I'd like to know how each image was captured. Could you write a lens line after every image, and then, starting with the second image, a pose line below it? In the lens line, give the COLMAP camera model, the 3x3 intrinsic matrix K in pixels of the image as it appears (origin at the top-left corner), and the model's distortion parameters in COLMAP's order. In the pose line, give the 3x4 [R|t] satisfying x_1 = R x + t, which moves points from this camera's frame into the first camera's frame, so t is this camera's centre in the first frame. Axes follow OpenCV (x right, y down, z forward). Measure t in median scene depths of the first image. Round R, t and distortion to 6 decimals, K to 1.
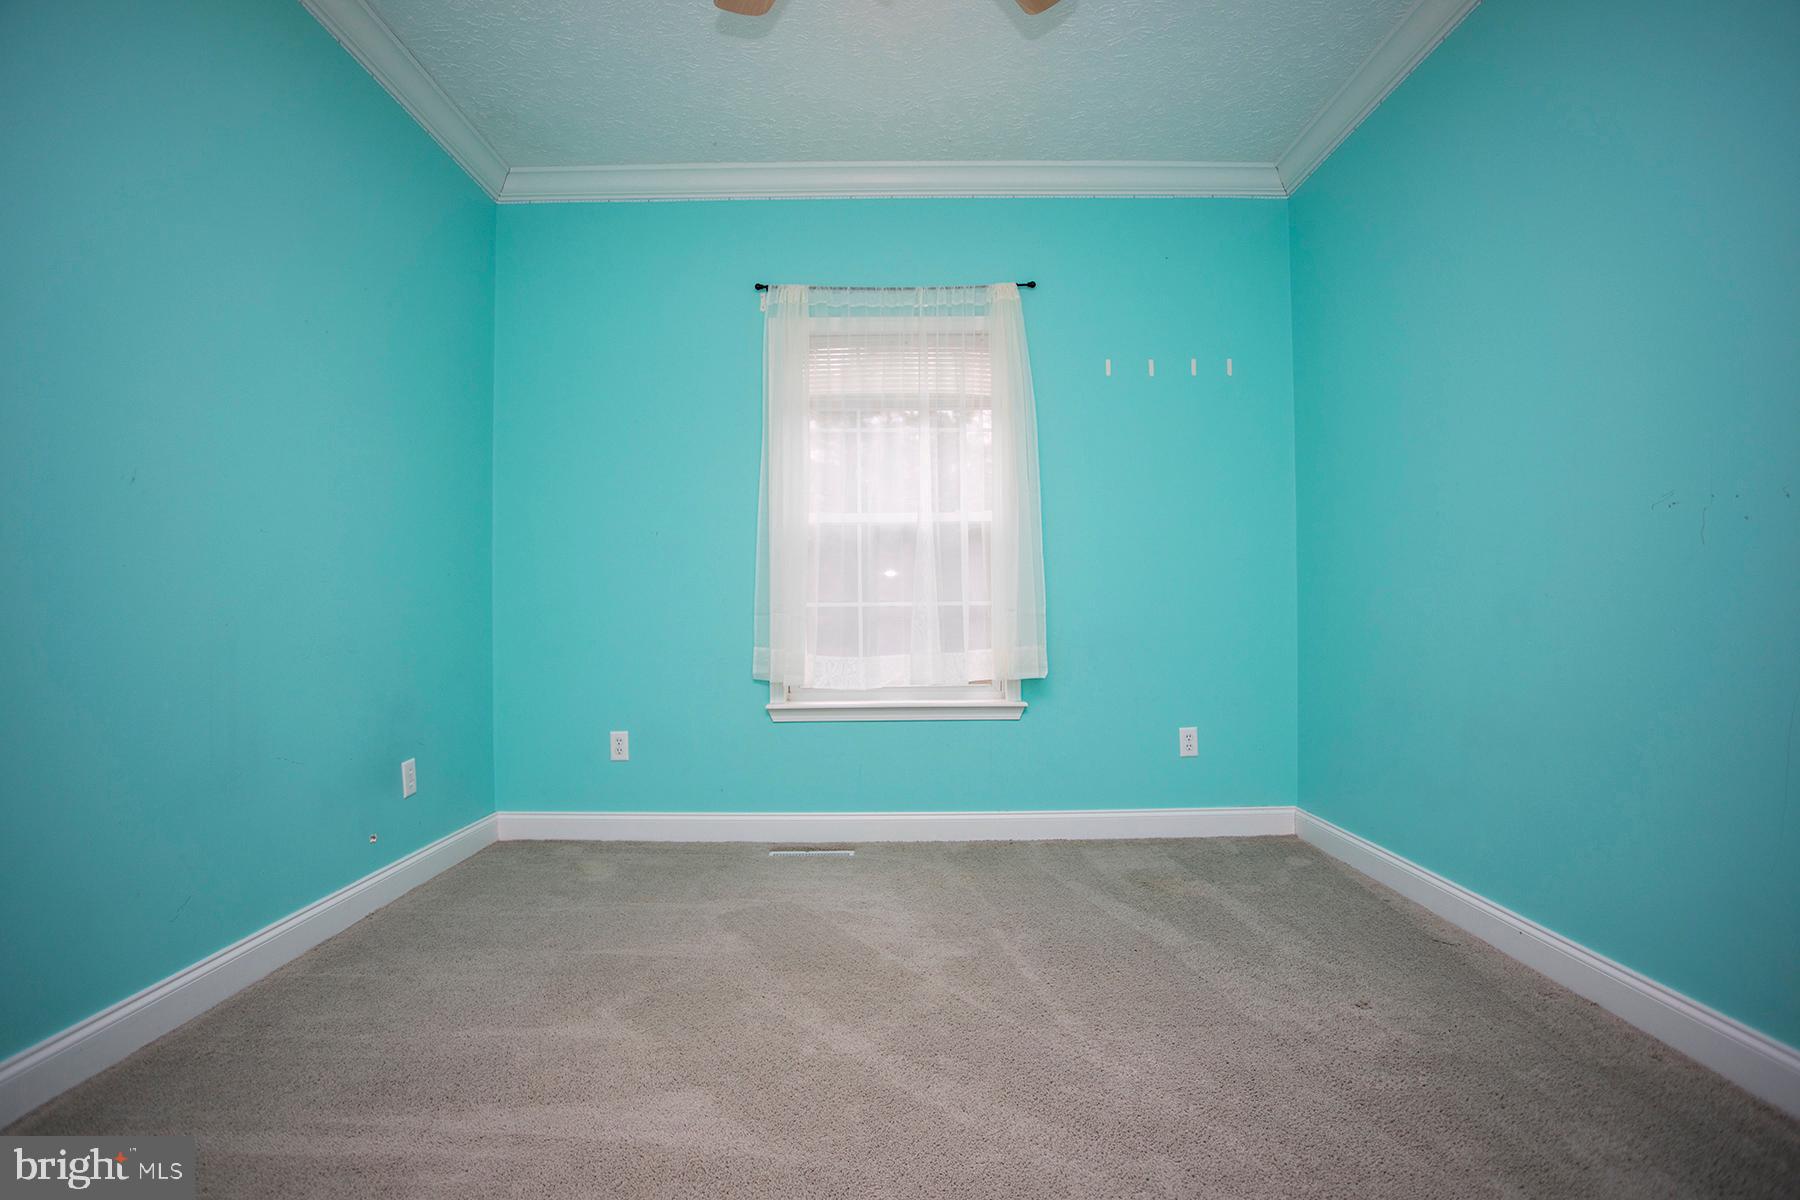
lens RADIAL K [[871.8, 0, 888.7], [0, 871.8, 588.2], [0, 0, 1]] dist [-0.069514, 0.025977]
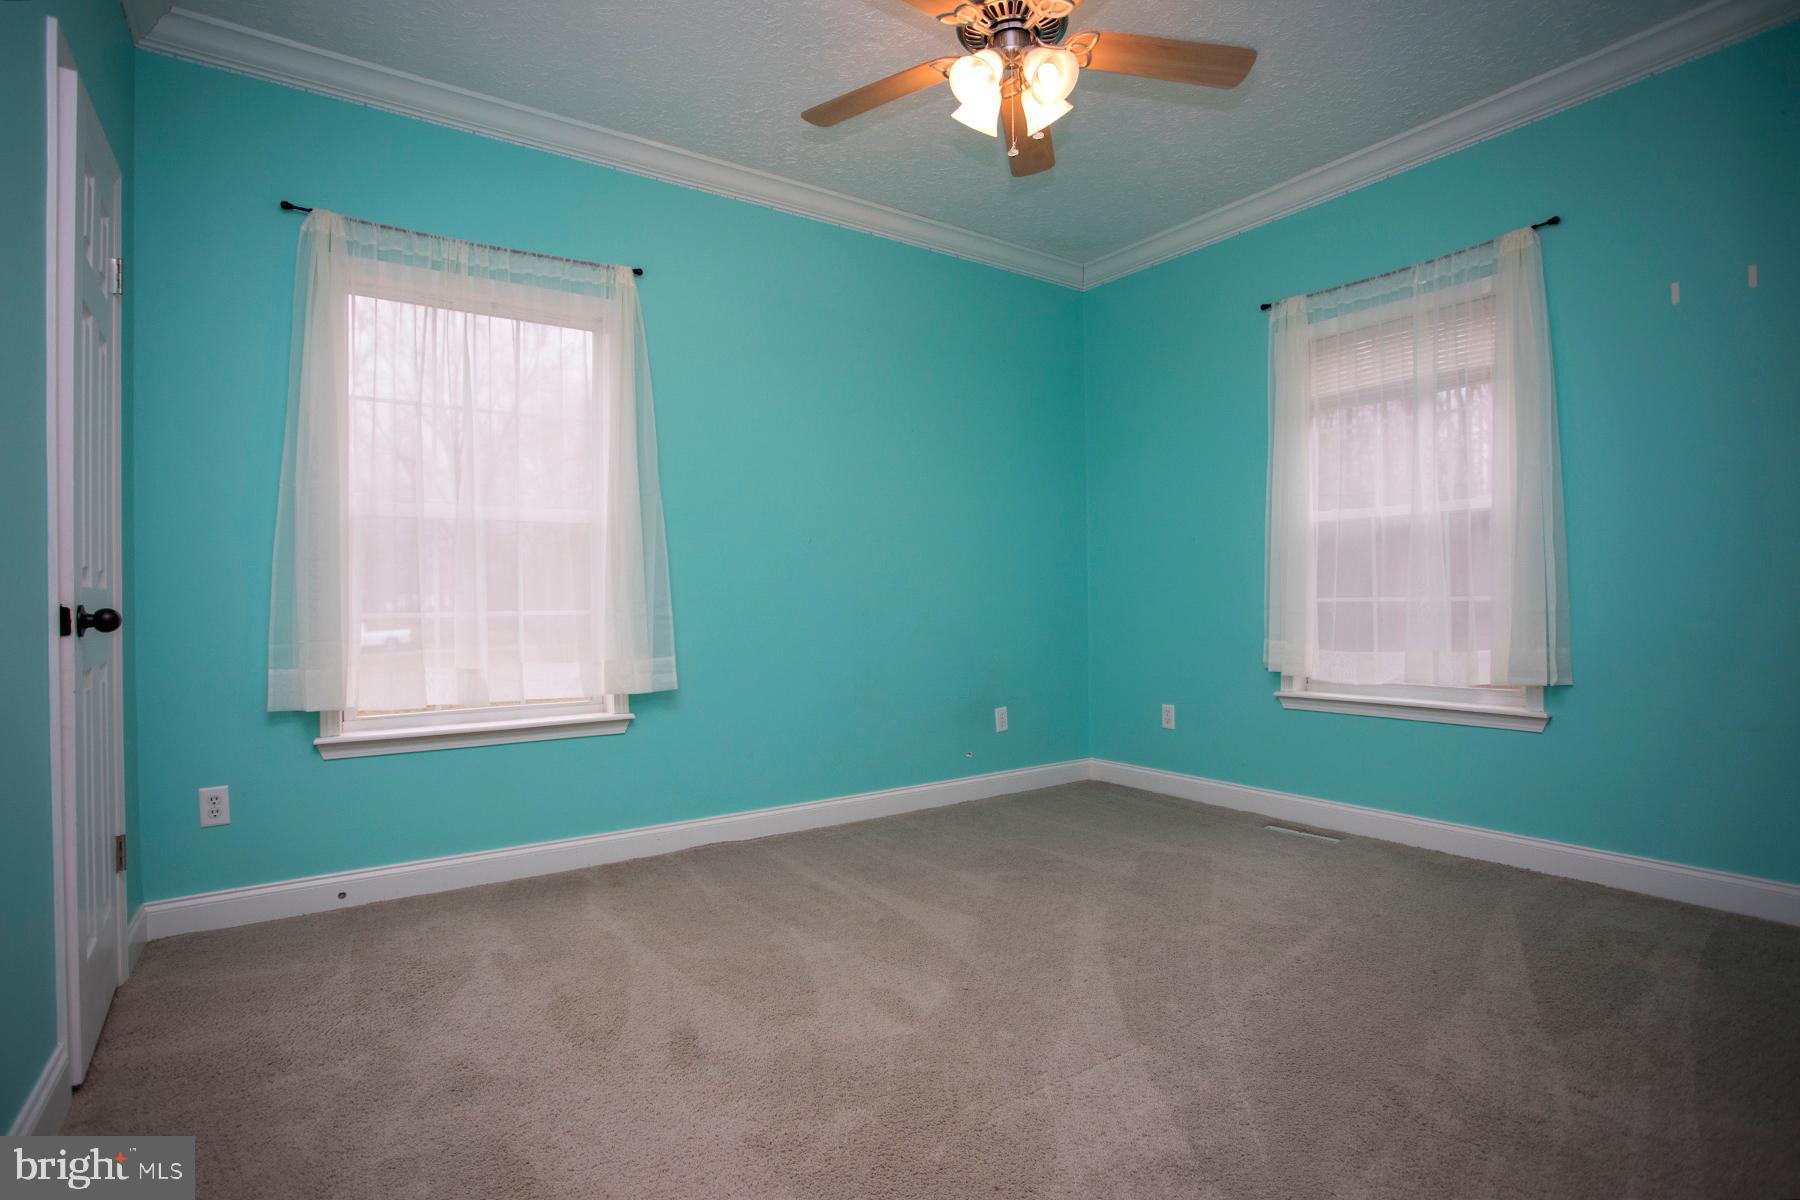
lens RADIAL K [[871.8, 0, 910.4], [0, 871.8, 597.8], [0, 0, 1]] dist [-0.069514, 0.025977]
pose [[0.585777, -0.002390, -0.810469, 0.465622], [0.020248, 0.999727, 0.011686, -0.005796], [0.810219, -0.023256, 0.585665, 0.001841]]
